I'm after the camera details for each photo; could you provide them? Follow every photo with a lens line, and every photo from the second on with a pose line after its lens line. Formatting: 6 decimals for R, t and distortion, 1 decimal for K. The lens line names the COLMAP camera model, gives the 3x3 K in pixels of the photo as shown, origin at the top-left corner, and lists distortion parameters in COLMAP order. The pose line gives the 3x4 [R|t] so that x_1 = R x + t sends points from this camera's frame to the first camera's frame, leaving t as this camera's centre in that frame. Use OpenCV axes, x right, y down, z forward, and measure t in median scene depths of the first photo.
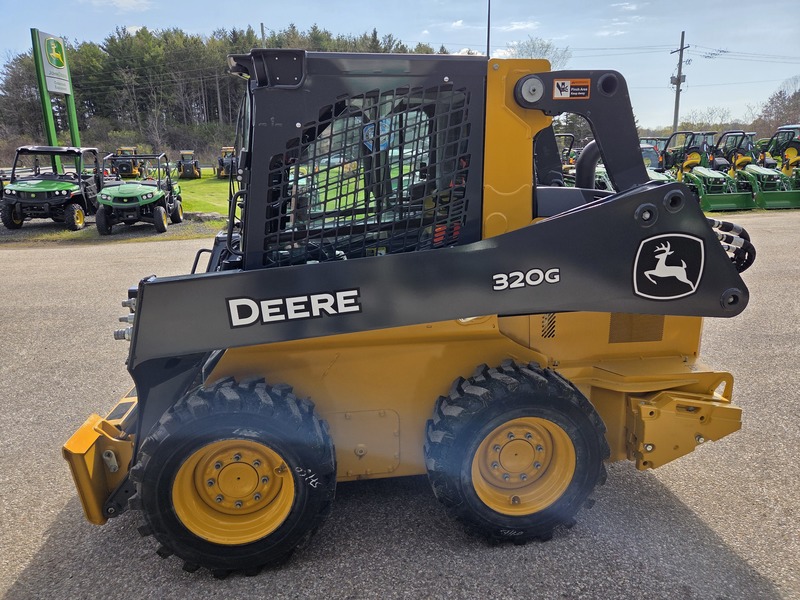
lens RADIAL K [[536.9, 0, 400.6], [0, 536.9, 303.5], [0, 0, 1]] dist [0.080385, -0.064822]
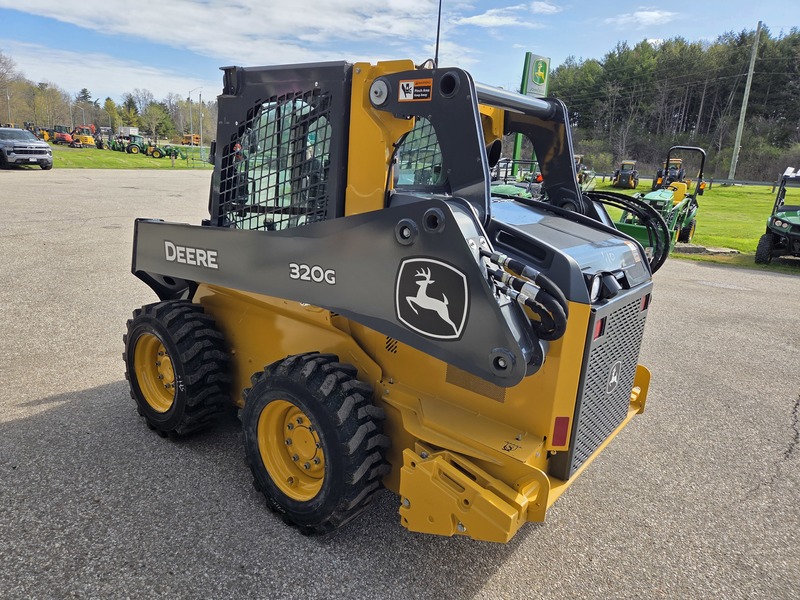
lens RADIAL K [[536.9, 0, 400.6], [0, 536.9, 303.5], [0, 0, 1]] dist [0.080385, -0.064822]
pose [[0.674057, 0.241950, -0.697931, 1.052472], [-0.254298, 0.963089, 0.088273, -0.121847], [0.693527, 0.117982, 0.710704, 0.377553]]
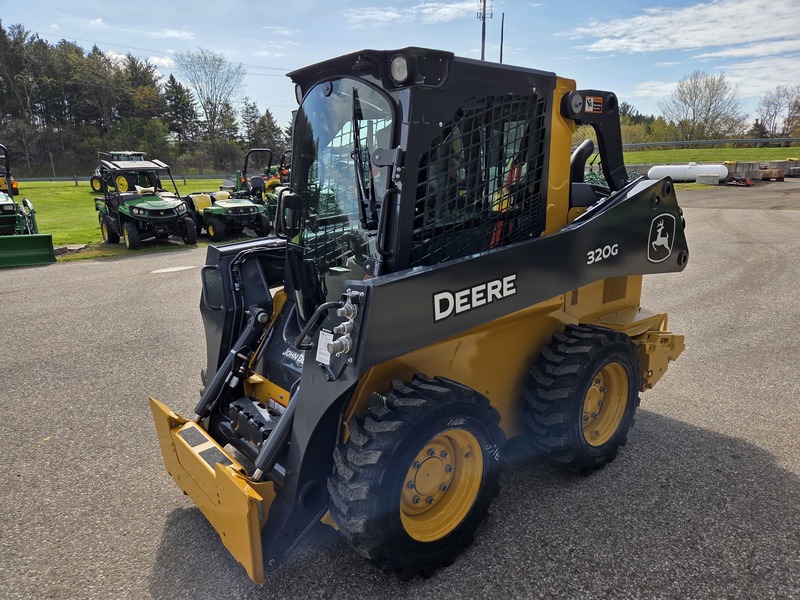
lens RADIAL K [[536.2, 0, 403.0], [0, 536.2, 316.7], [0, 0, 1]] dist [0.037639, -0.002309]
pose [[0.857366, -0.137987, 0.495866, -0.782807], [0.139130, 0.989661, 0.034839, -0.008563], [-0.495547, 0.039120, 0.867700, 0.143831]]
